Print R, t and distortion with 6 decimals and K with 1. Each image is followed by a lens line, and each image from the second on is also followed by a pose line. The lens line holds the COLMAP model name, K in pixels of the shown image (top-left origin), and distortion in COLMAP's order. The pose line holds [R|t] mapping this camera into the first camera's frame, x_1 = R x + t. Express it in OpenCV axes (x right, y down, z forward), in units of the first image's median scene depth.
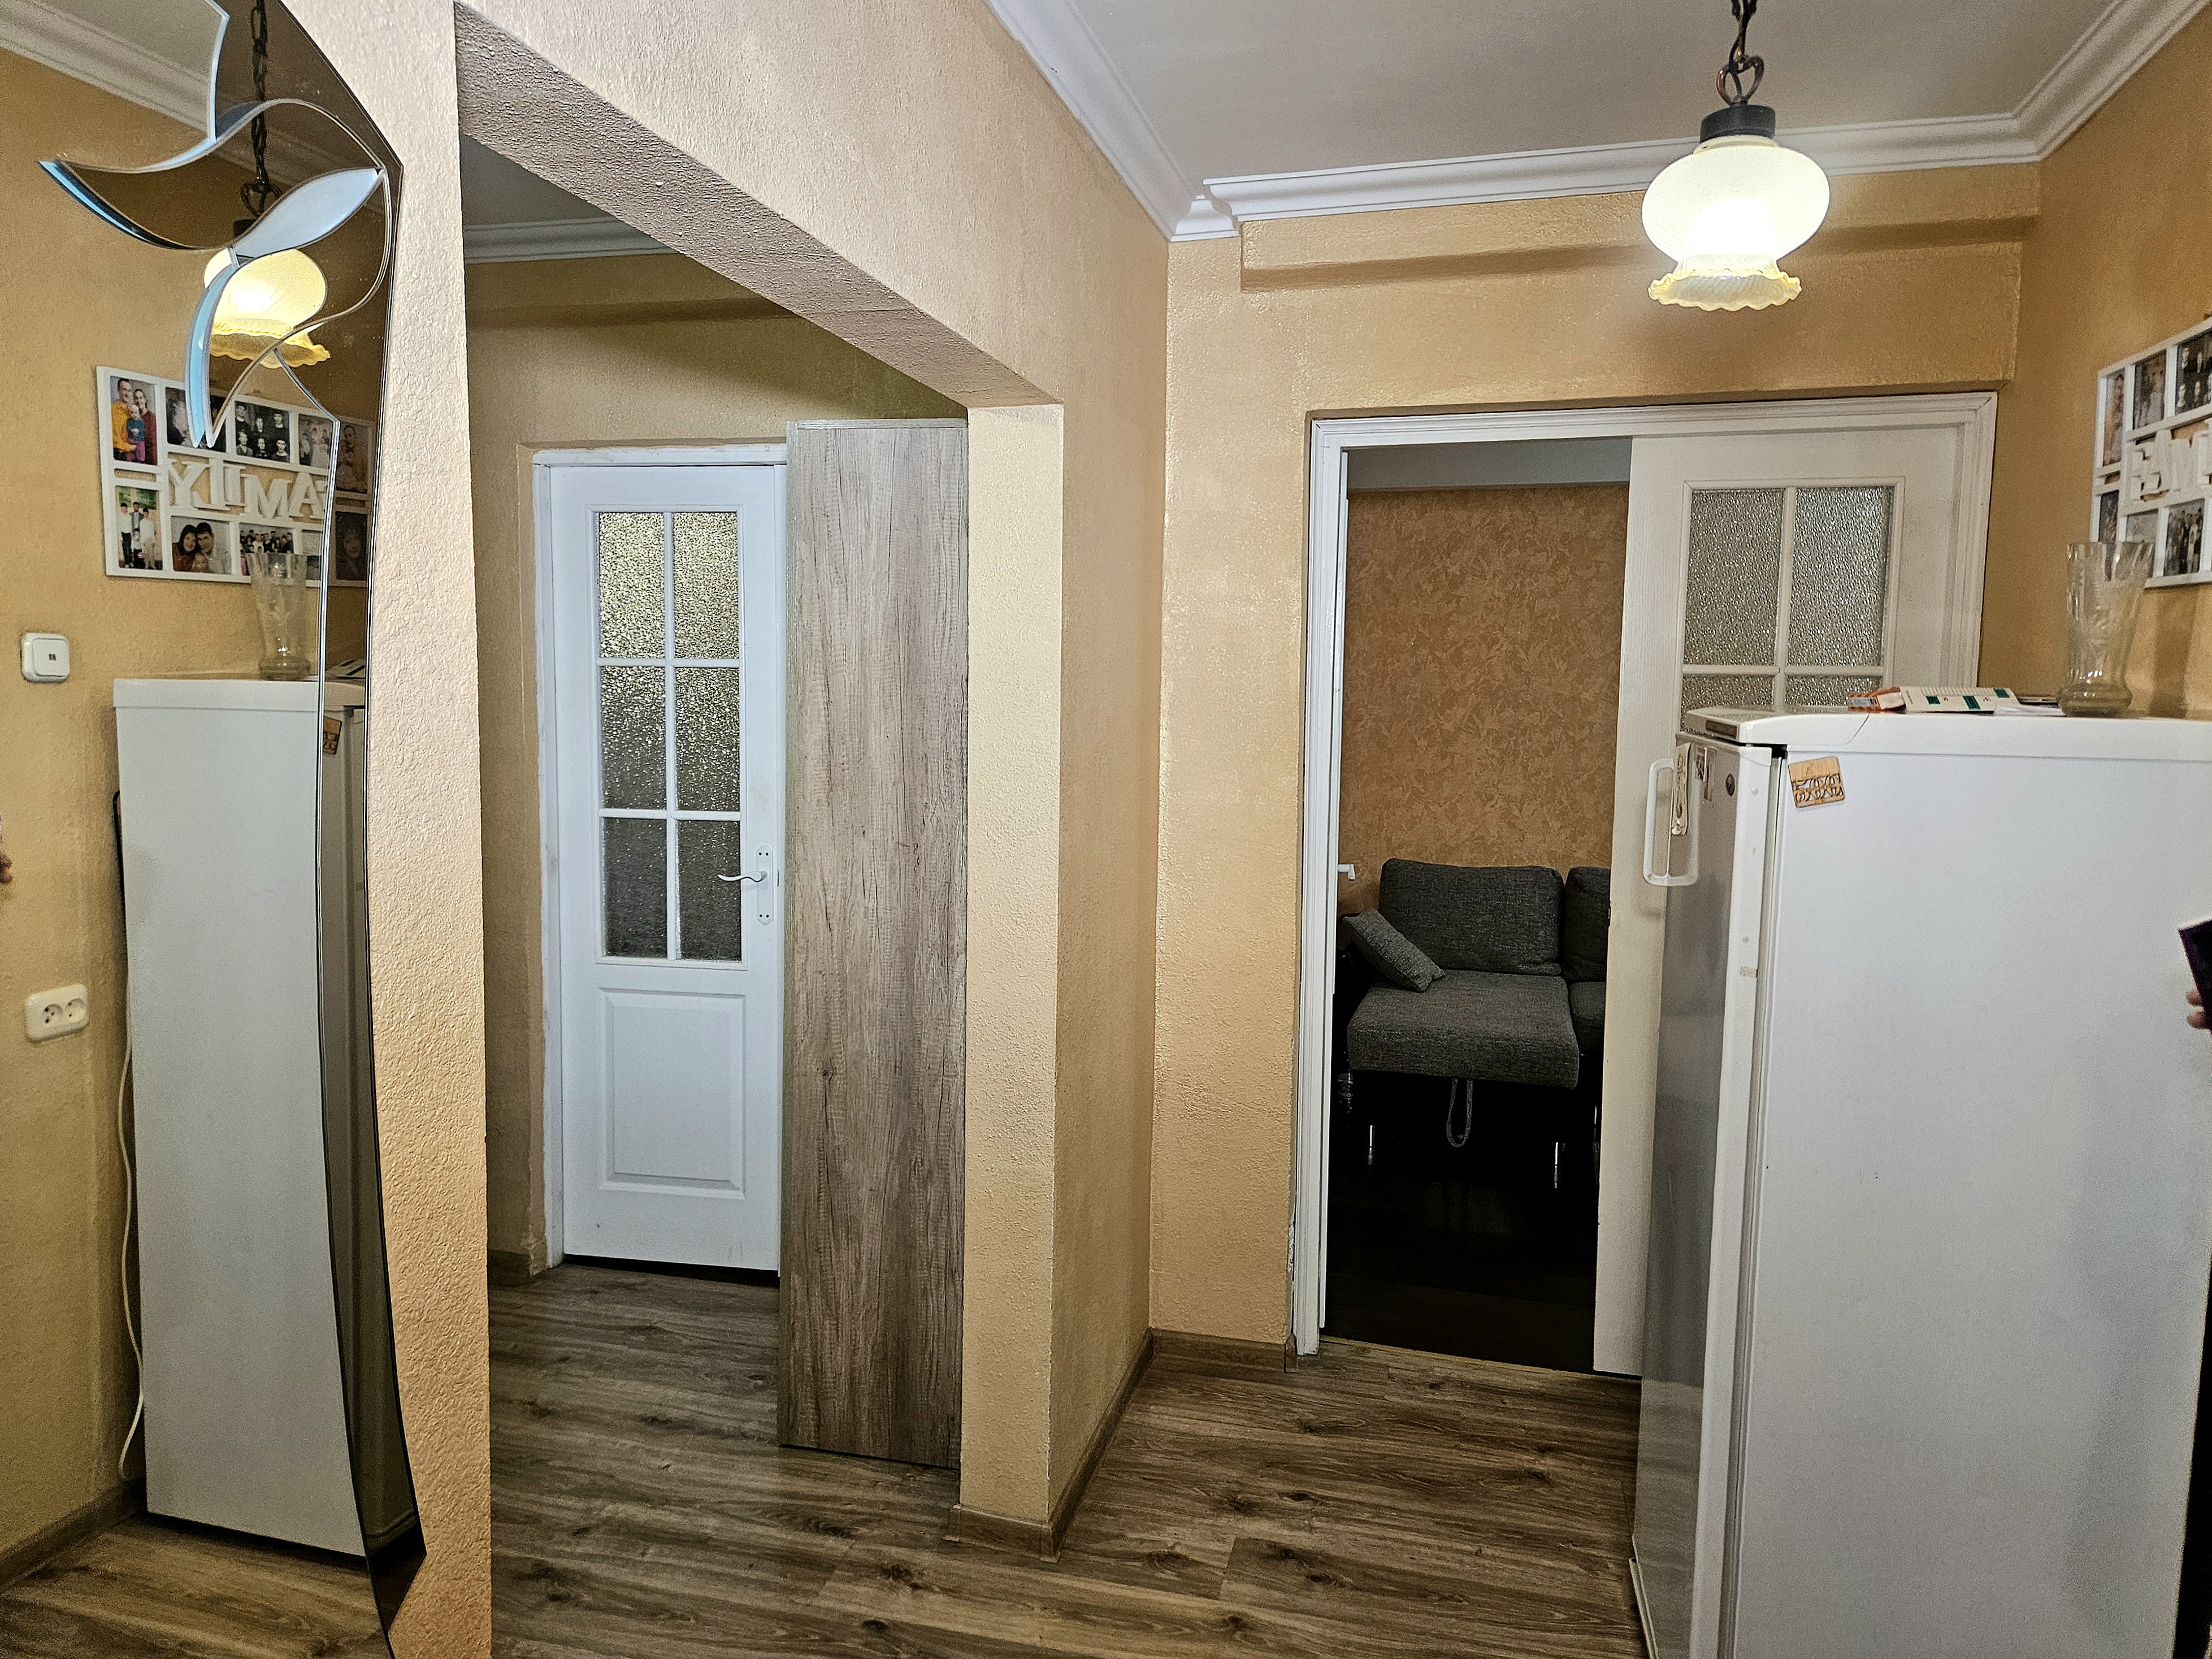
lens RADIAL K [[1473.8, 0, 1111.1], [0, 1473.8, 822.0], [0, 0, 1]] dist [0.045512, 0.002095]
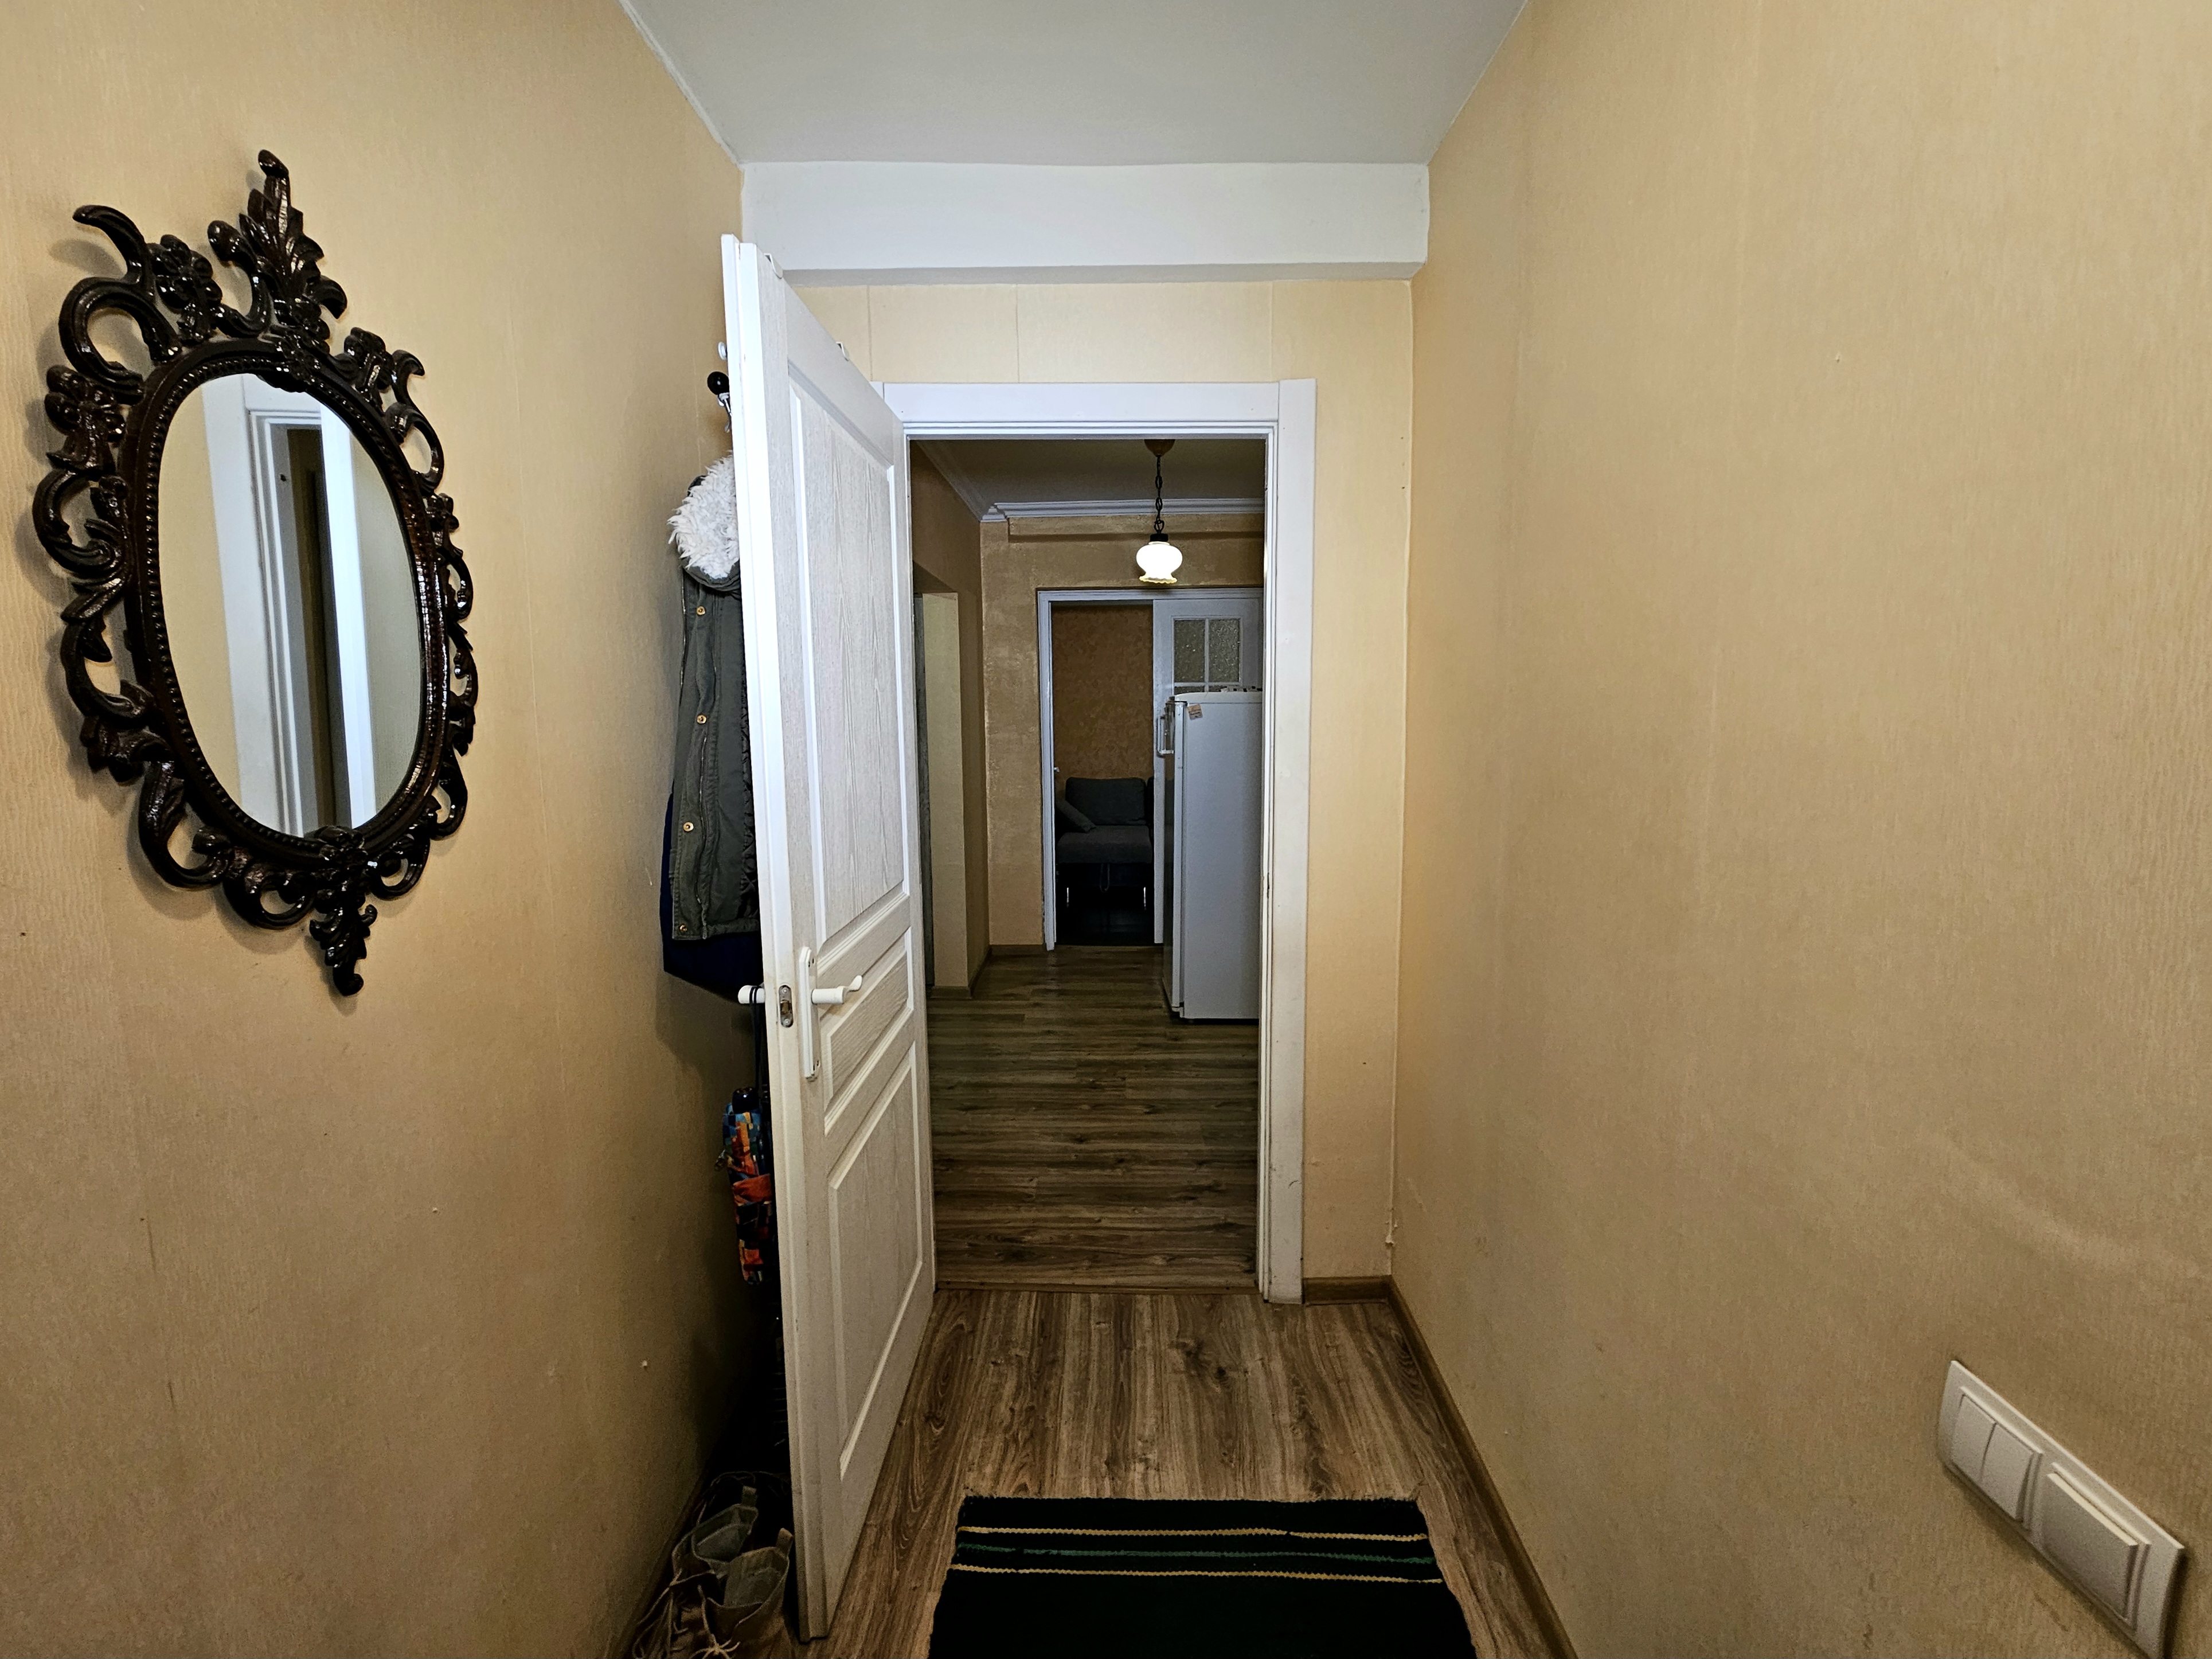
lens RADIAL K [[962.8, 0, 1107.7], [0, 962.8, 812.4], [0, 0, 1]] dist [0.000895, 0.000214]
pose [[0.970861, -0.046581, 0.235074, -0.164447], [0.043211, 0.998876, 0.019472, 0.094050], [-0.235716, -0.008747, 0.971783, -0.697011]]
